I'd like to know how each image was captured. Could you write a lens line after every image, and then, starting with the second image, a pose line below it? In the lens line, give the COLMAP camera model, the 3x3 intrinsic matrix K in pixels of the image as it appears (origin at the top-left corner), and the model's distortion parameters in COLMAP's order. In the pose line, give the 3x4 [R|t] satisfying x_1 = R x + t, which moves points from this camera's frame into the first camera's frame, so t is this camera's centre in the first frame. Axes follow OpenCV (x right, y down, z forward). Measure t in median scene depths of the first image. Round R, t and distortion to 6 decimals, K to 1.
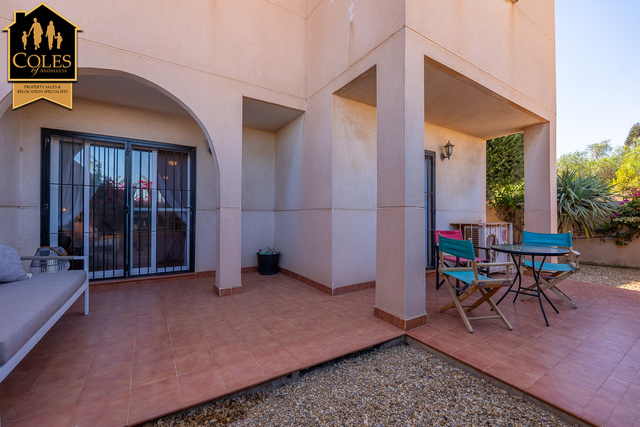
lens RADIAL K [[274.7, 0, 320.0], [0, 274.7, 213.5], [0, 0, 1]] dist [-0.019007, -0.000169]
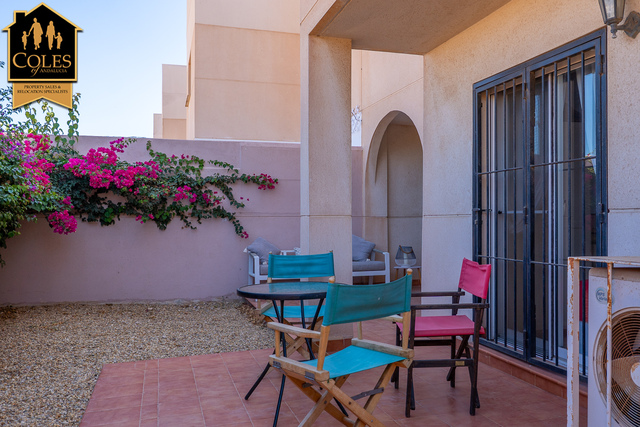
lens RADIAL K [[559.9, 0, 318.9], [0, 559.9, 215.0], [0, 0, 1]] dist [-0.012352, -0.008530]
pose [[-0.282355, 0.013320, -0.959218, 2.012312], [0.006603, 0.999907, 0.011942, -0.043115], [0.959287, -0.002962, -0.282416, 1.498814]]
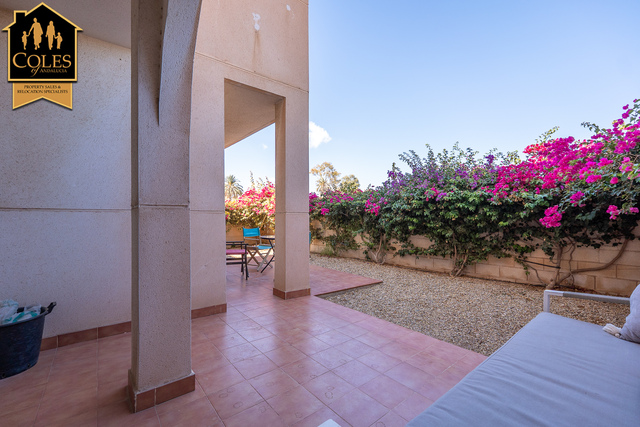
lens RADIAL K [[274.7, 0, 320.0], [0, 274.7, 213.5], [0, 0, 1]] dist [-0.019007, -0.000169]
pose [[-0.120799, -0.000633, 0.992677, -1.099028], [-0.004045, 0.999992, 0.000145, -0.017528], [-0.992669, -0.003998, -0.120801, 1.040618]]
